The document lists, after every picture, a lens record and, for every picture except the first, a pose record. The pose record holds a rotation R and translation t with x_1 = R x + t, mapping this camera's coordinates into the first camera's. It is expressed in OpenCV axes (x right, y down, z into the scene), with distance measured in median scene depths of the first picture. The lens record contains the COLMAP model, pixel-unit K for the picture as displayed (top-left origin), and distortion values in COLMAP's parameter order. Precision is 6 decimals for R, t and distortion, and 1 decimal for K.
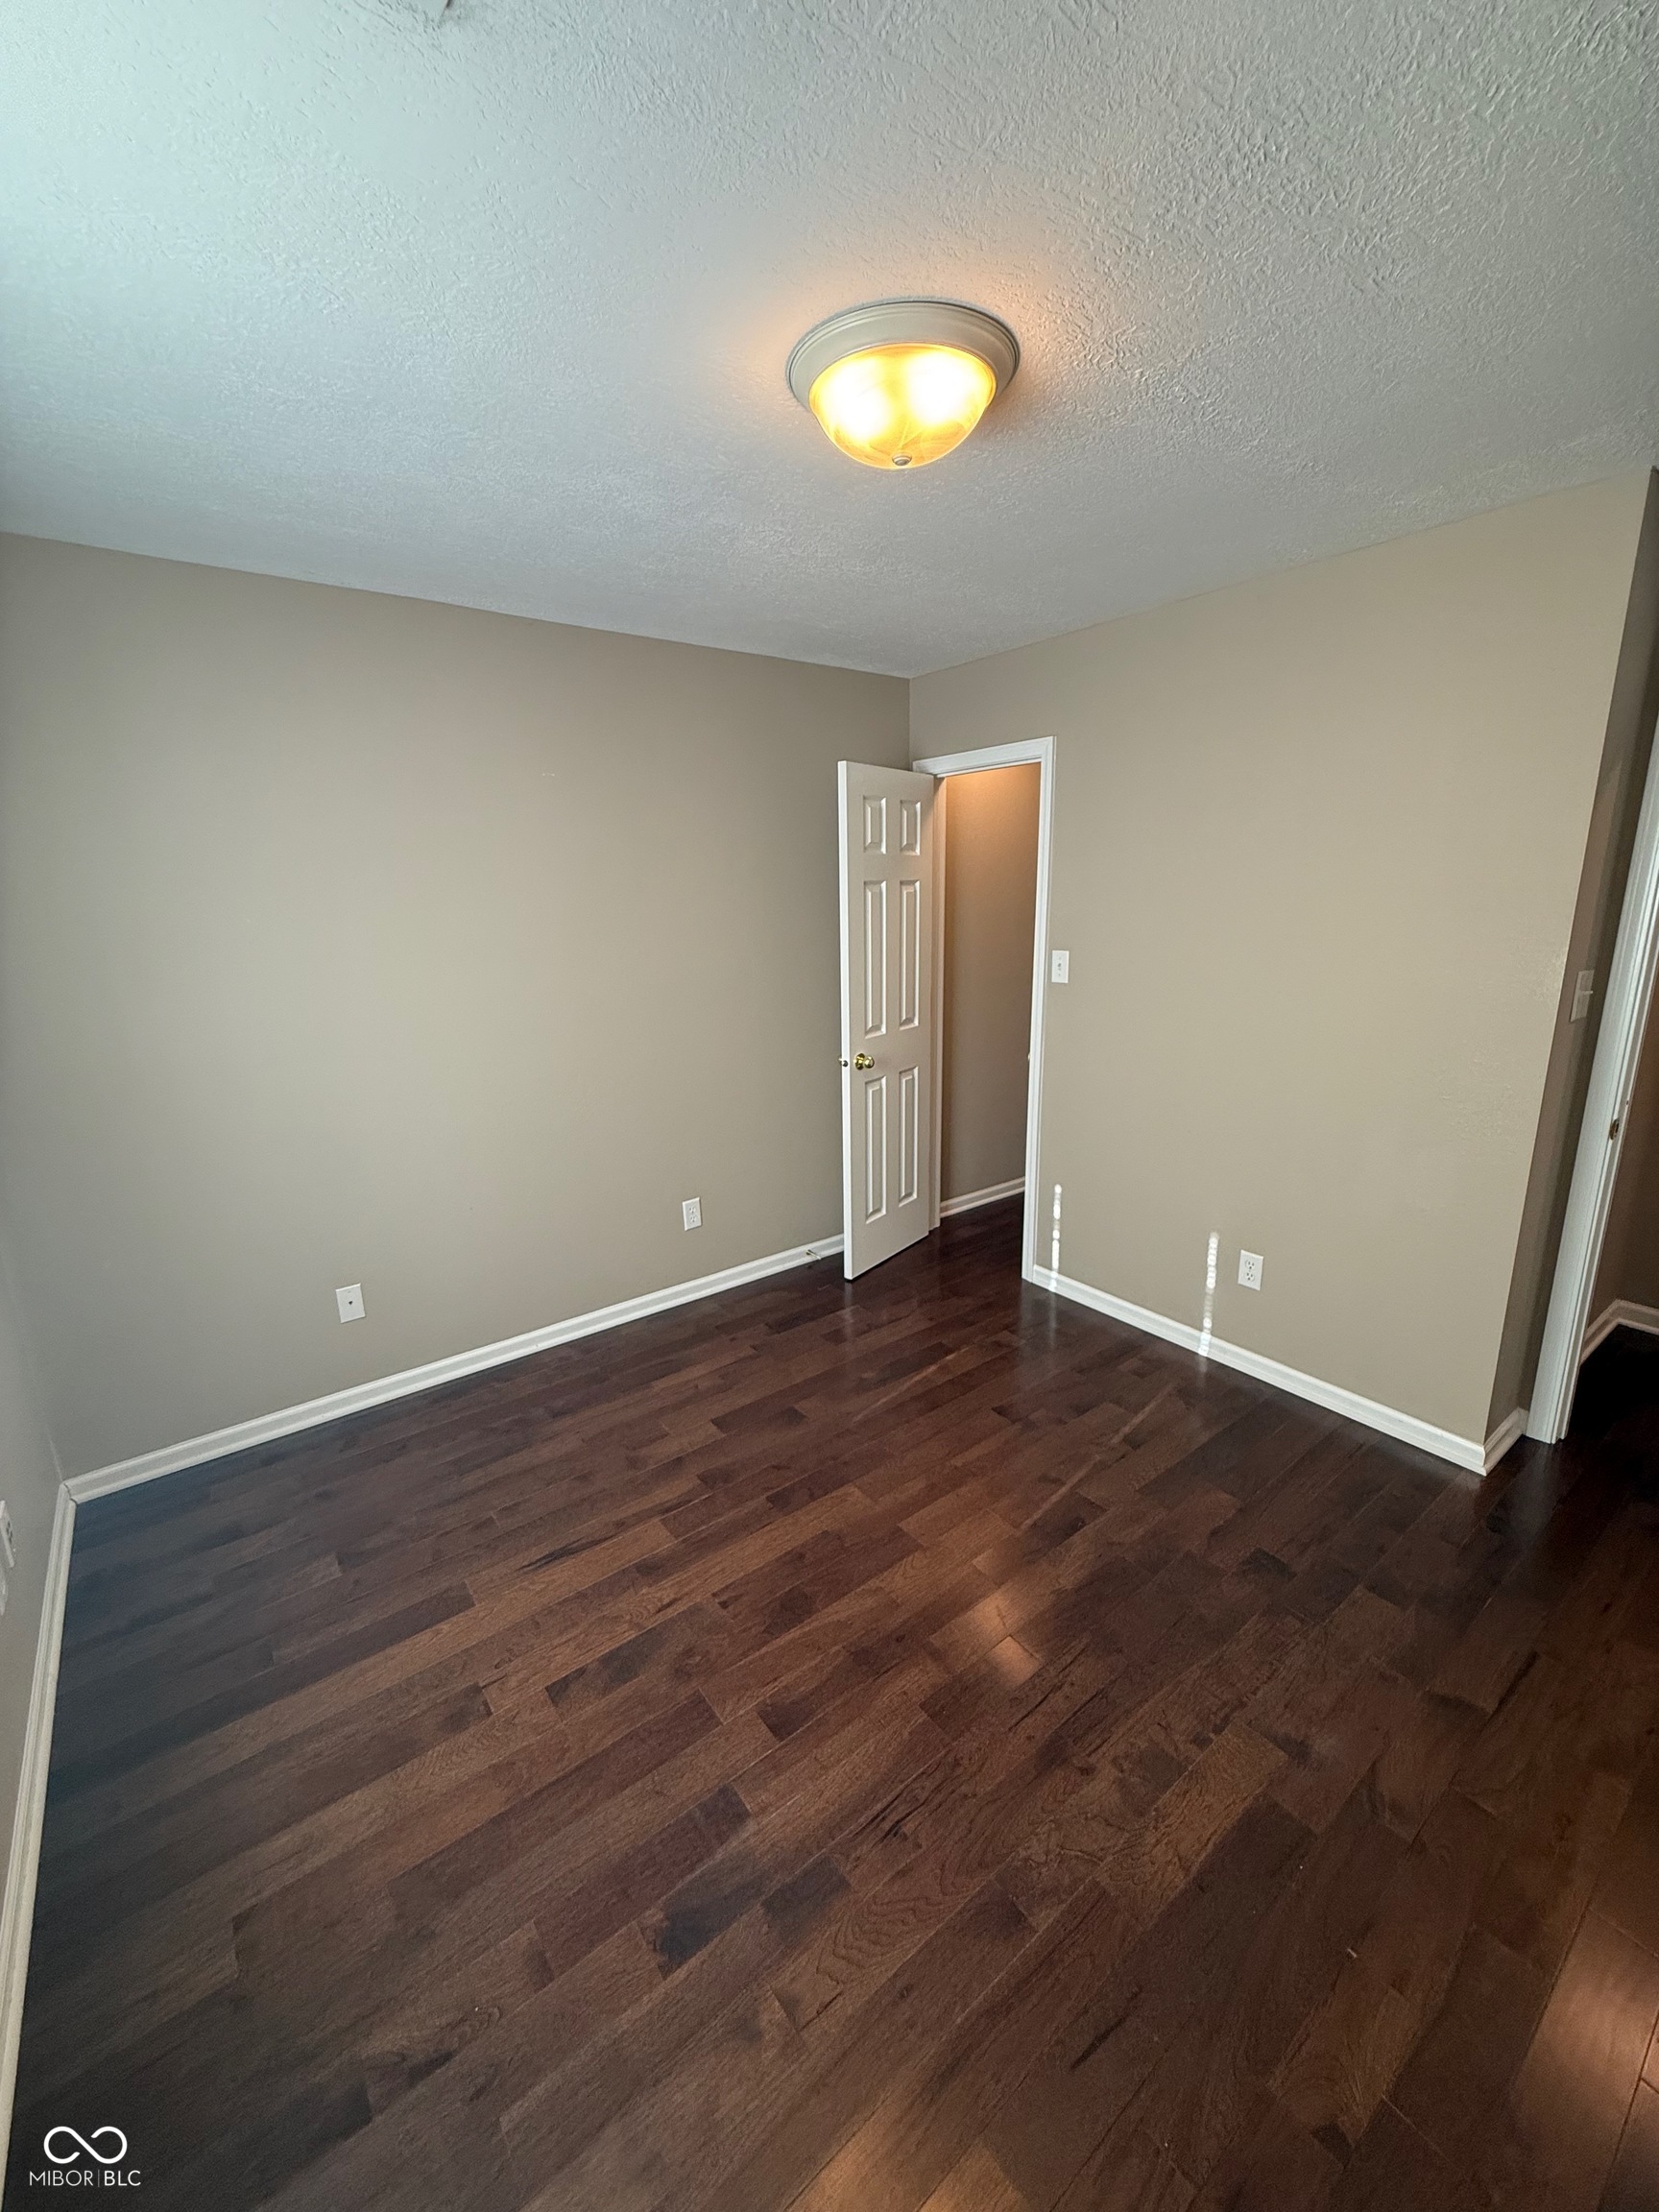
lens RADIAL K [[884.4, 0, 826.1], [0, 884.4, 1099.7], [0, 0, 1]] dist [-0.000548, -0.000017]
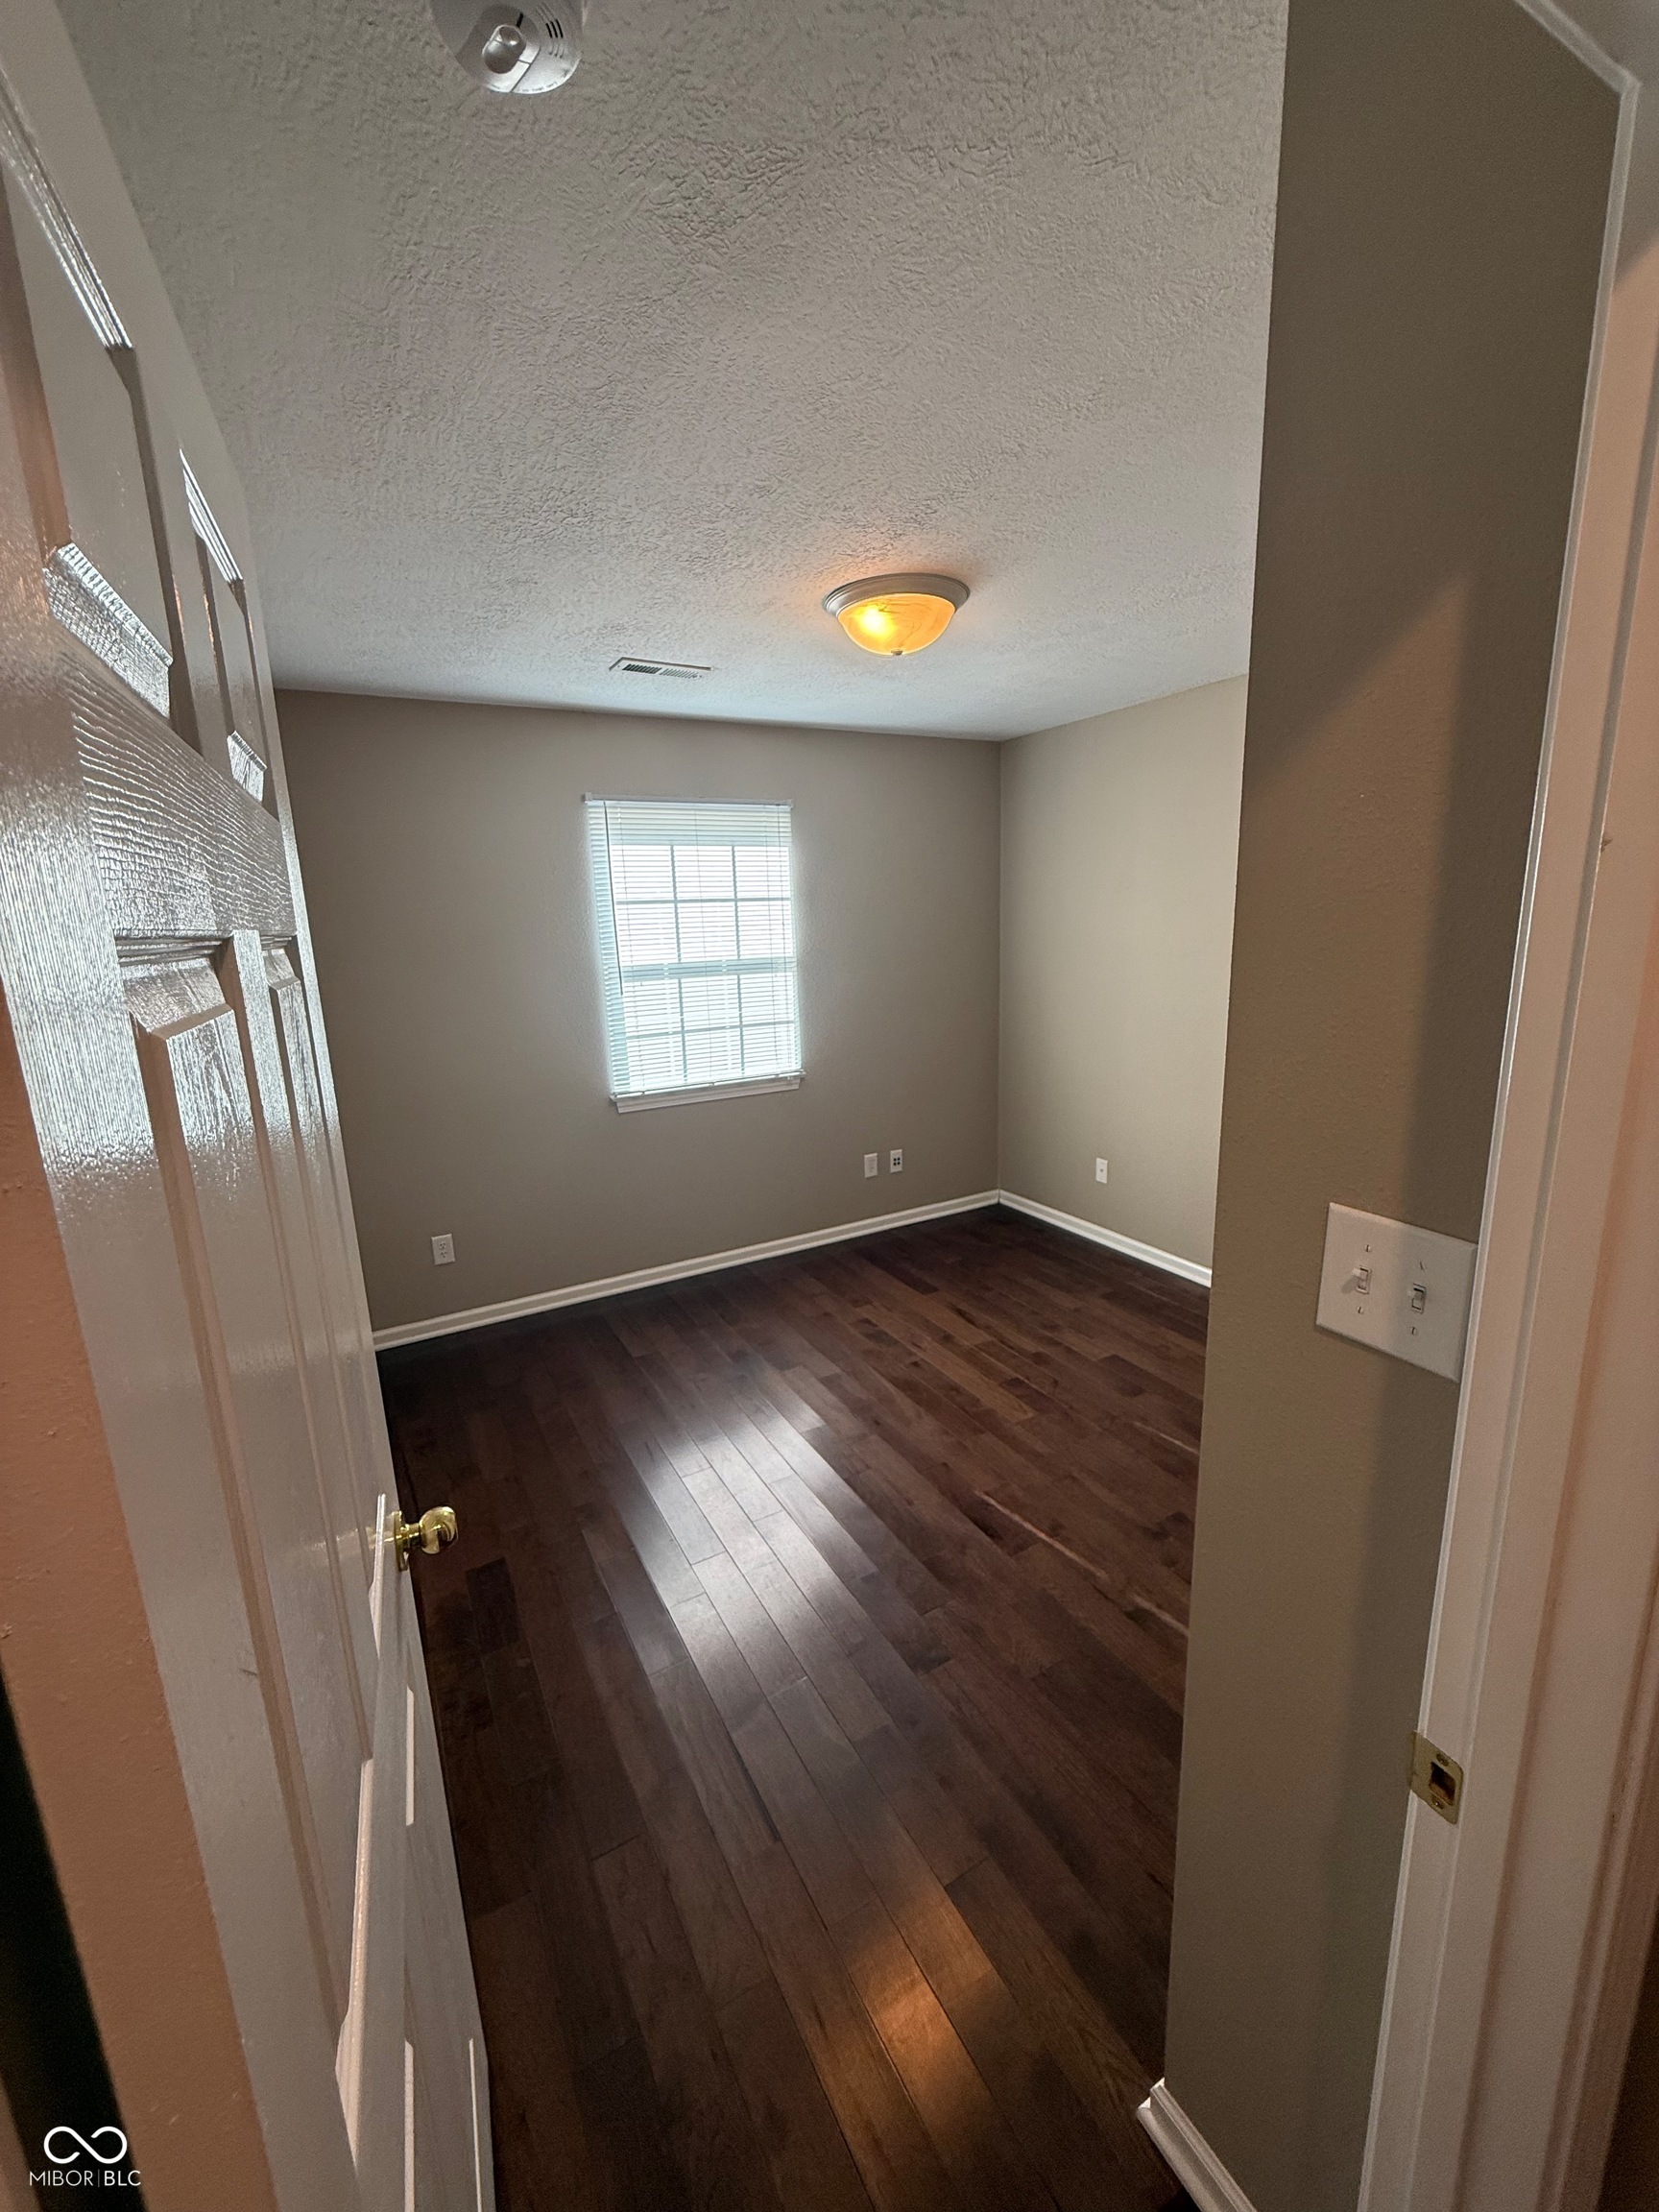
lens RADIAL K [[884.4, 0, 826.1], [0, 884.4, 1099.7], [0, 0, 1]] dist [-0.000548, -0.000017]
pose [[-0.149118, 0.233085, -0.960955, 1.147871], [-0.186061, 0.947848, 0.258778, -0.228770], [0.971157, 0.217385, -0.097973, 0.768490]]
